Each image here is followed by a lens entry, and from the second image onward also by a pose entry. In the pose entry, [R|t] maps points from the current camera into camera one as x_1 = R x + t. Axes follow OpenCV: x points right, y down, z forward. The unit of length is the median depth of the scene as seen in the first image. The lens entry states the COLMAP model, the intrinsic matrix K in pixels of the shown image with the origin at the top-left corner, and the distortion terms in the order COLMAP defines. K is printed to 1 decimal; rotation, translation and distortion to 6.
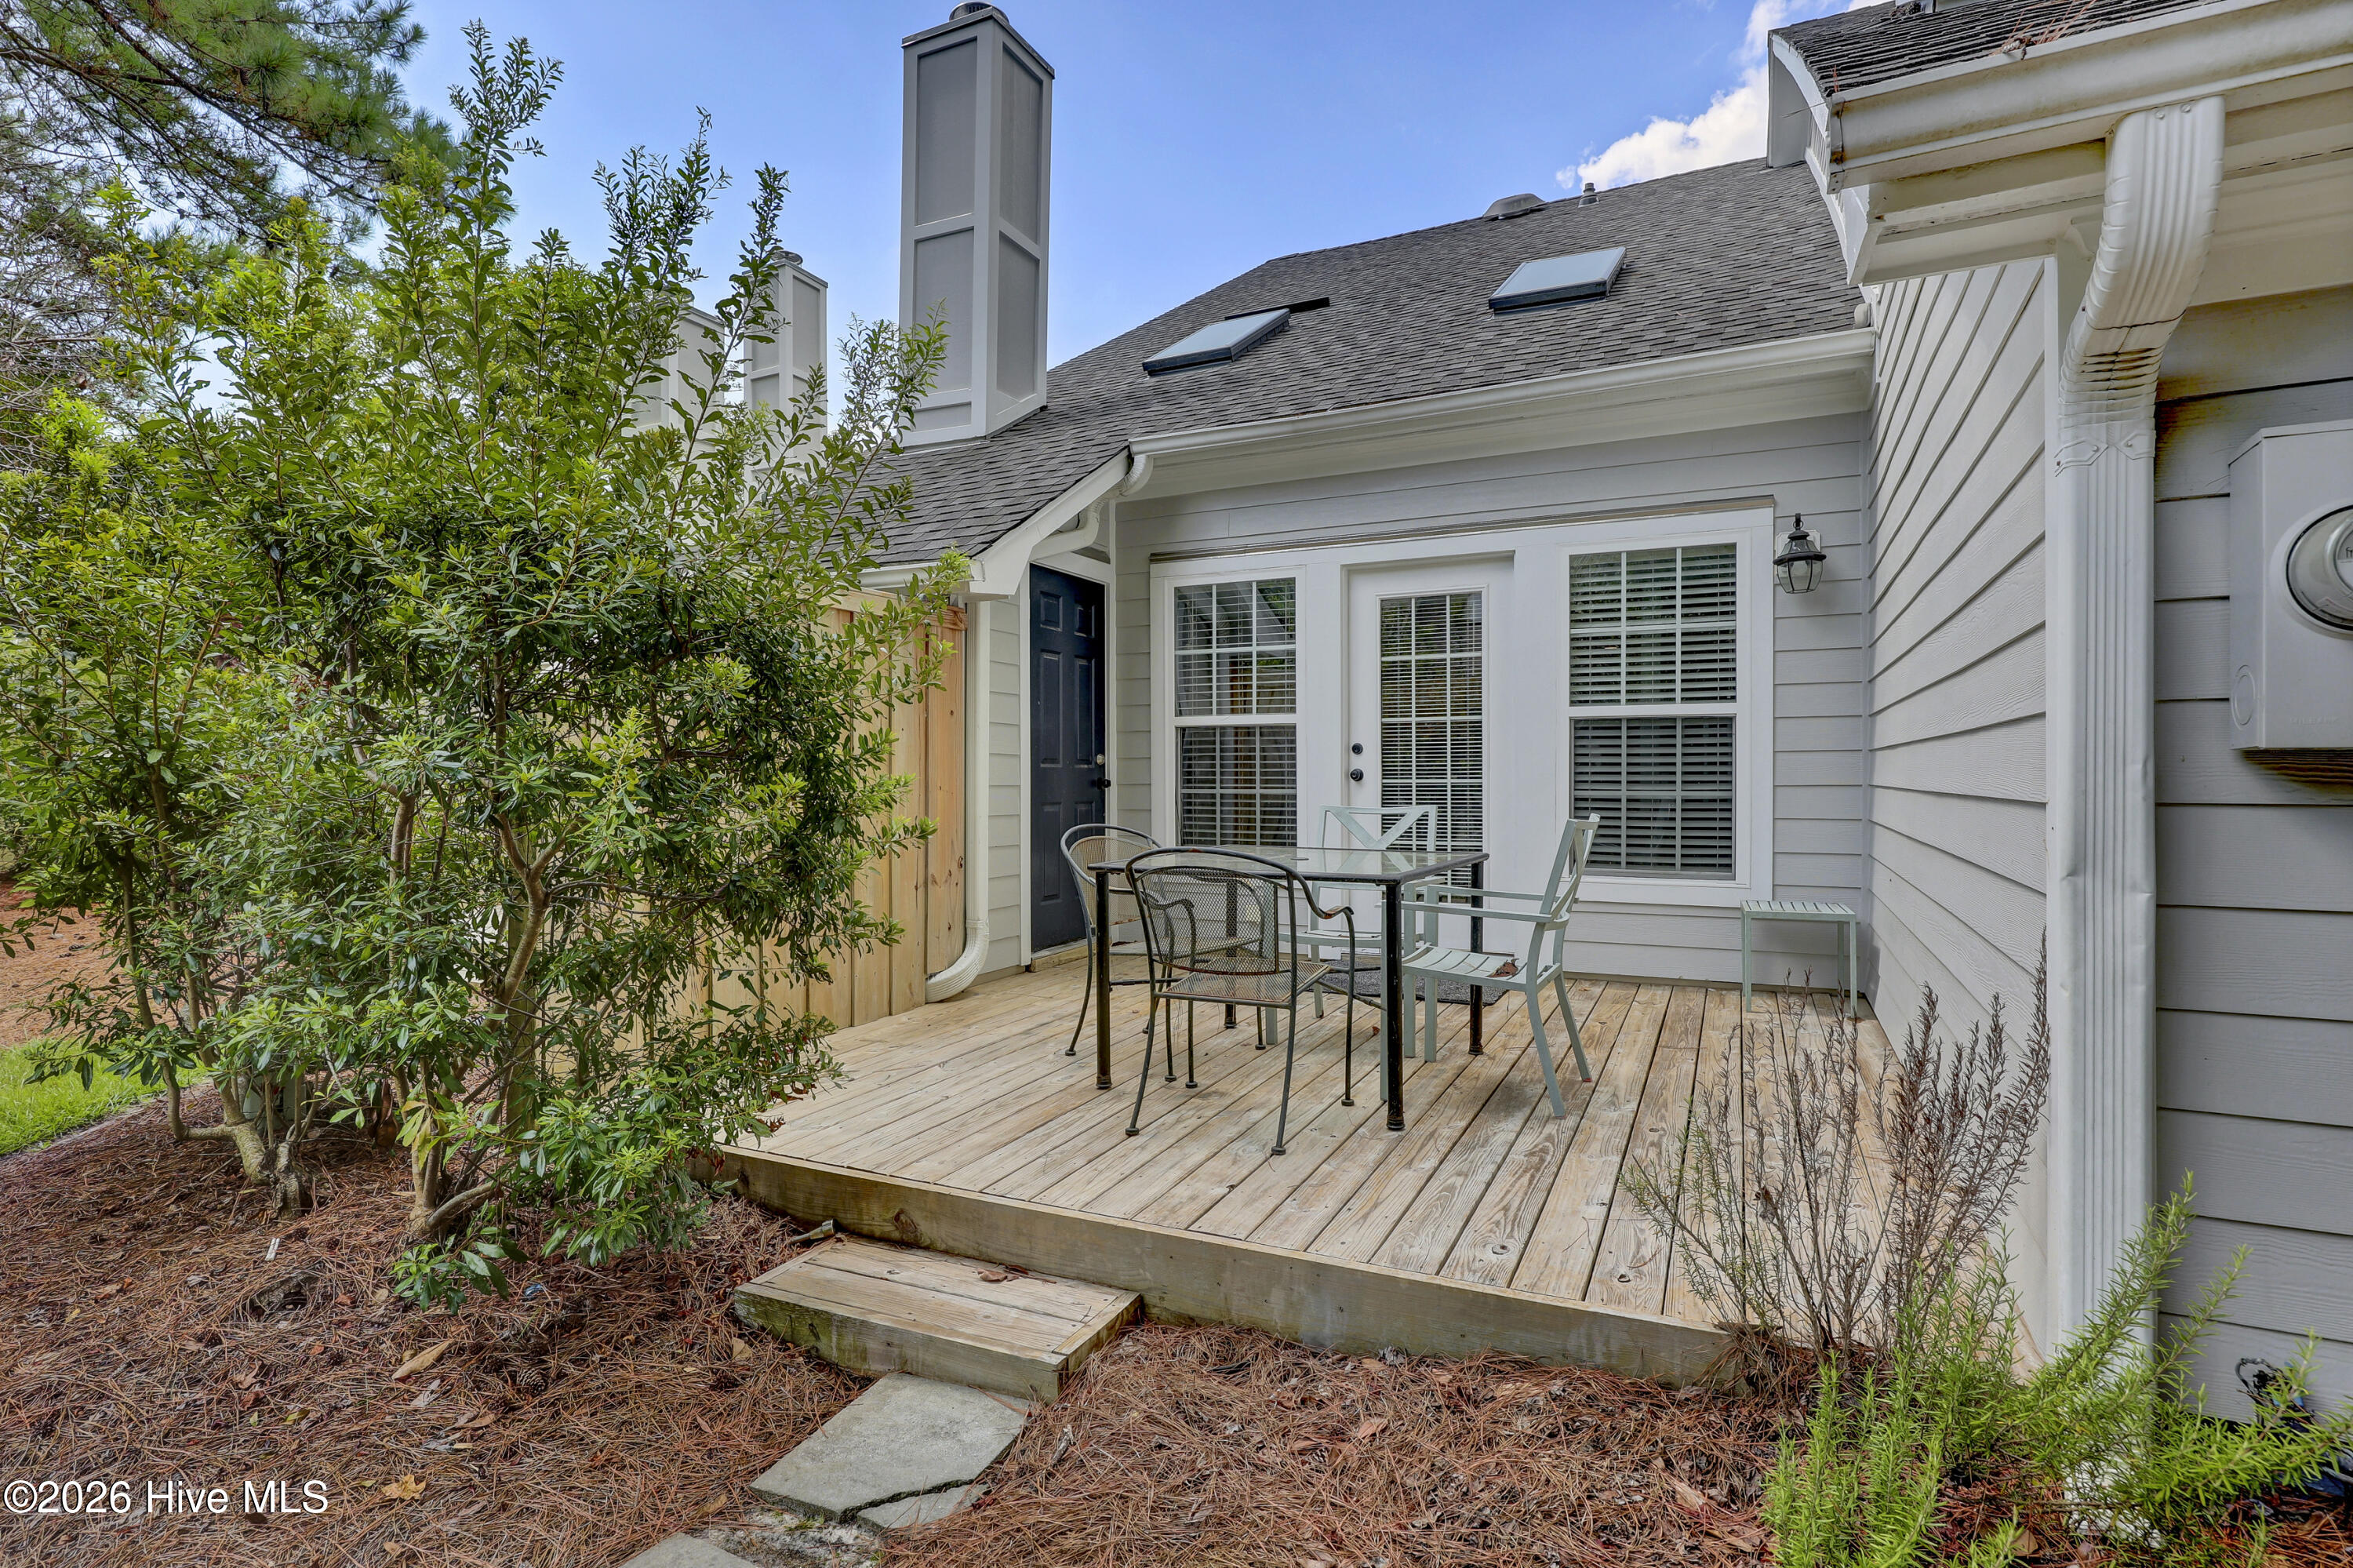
lens RADIAL K [[1169.2, 0, 1172.9], [0, 1169.2, 774.3], [0, 0, 1]] dist [0.015753, -0.022036]
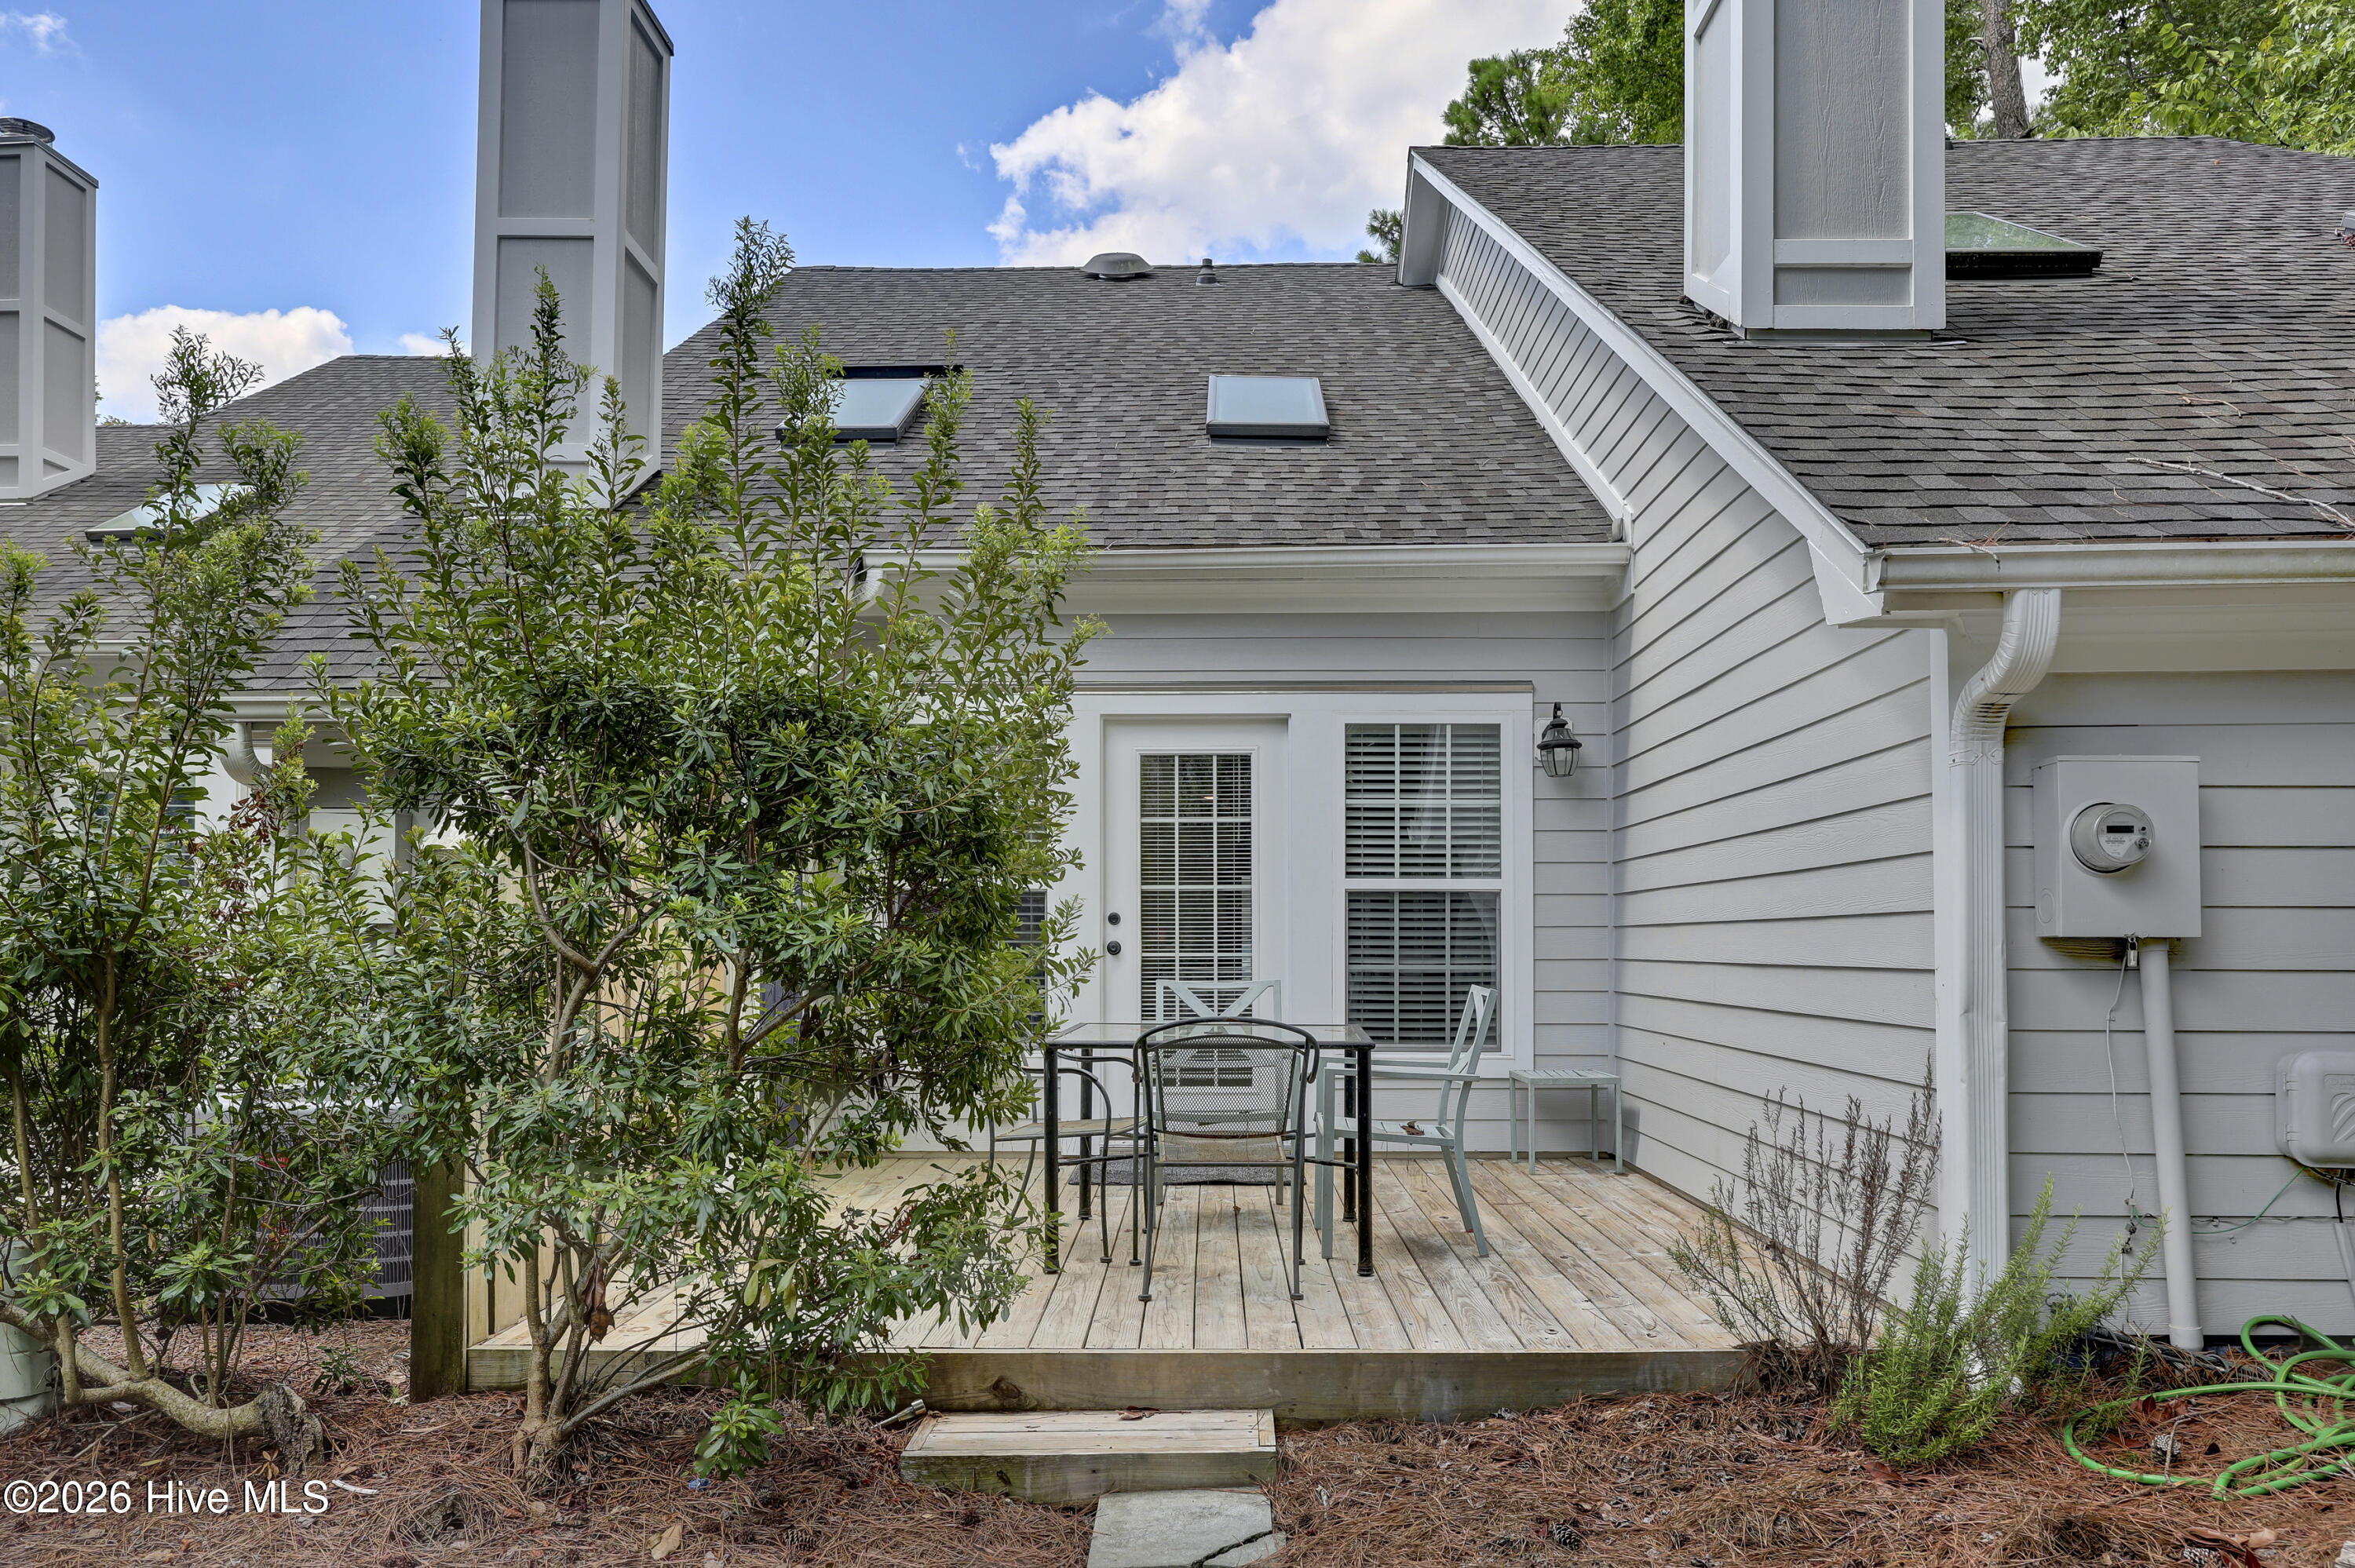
lens RADIAL K [[1670.8, 0, 1177.8], [0, 1670.8, 886.0], [0, 0, 1]] dist [0.007238, 0.003805]
pose [[0.910048, 0.017745, 0.414122, -0.390170], [-0.003104, 0.999347, -0.036000, -0.000973], [-0.414491, 0.031476, 0.909509, -0.219584]]
